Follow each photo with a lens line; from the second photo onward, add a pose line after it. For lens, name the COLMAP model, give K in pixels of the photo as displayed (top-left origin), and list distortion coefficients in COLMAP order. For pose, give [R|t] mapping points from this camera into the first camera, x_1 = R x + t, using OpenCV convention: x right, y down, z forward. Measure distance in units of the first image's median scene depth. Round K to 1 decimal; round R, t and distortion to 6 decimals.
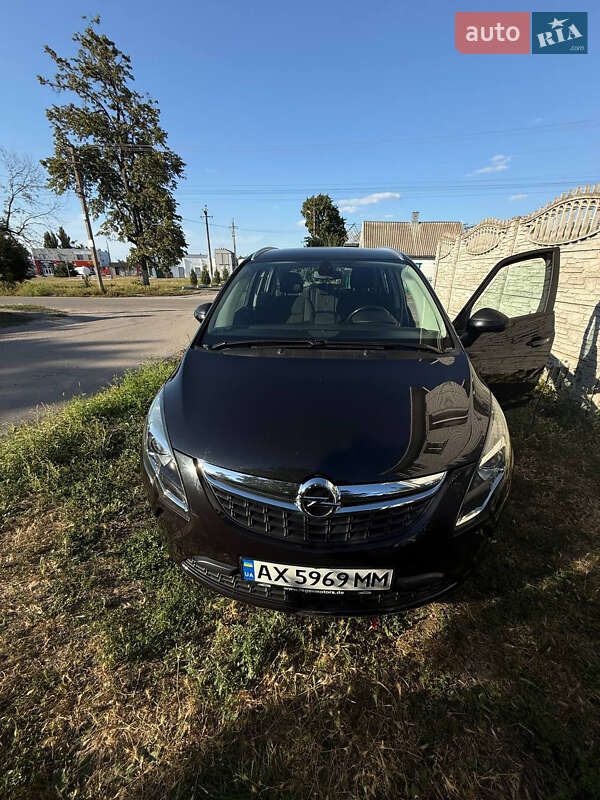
lens RADIAL K [[322.3, 0, 304.9], [0, 322.3, 401.1], [0, 0, 1]] dist [-0.000081, 0.000176]
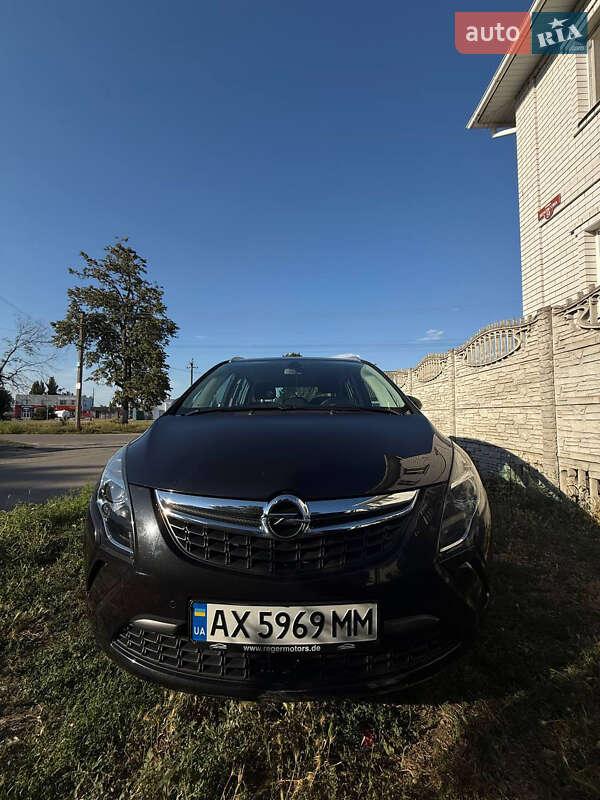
lens RADIAL K [[322.3, 0, 306.1], [0, 322.3, 399.3], [0, 0, 1]] dist [-0.000081, 0.000176]
pose [[0.996806, -0.004712, 0.079720, 0.012787], [0.038064, 0.905602, -0.422416, 0.186520], [-0.070204, 0.424101, 0.902890, 0.016922]]
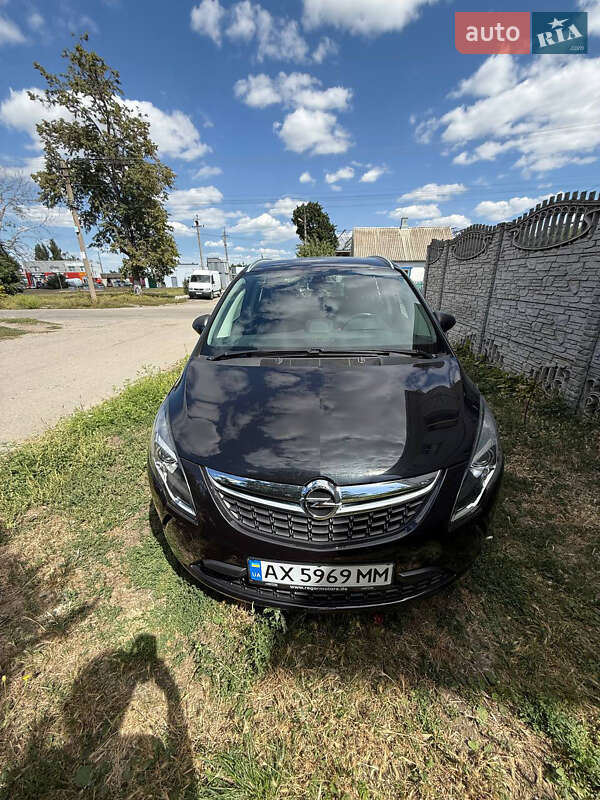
lens RADIAL K [[322.3, 0, 305.0], [0, 322.3, 401.3], [0, 0, 1]] dist [-0.000081, 0.000176]
pose [[0.999508, -0.027881, 0.014337, -0.006962], [0.028107, 0.999481, -0.015769, -0.002058], [-0.013890, 0.016165, 0.999773, -0.029227]]
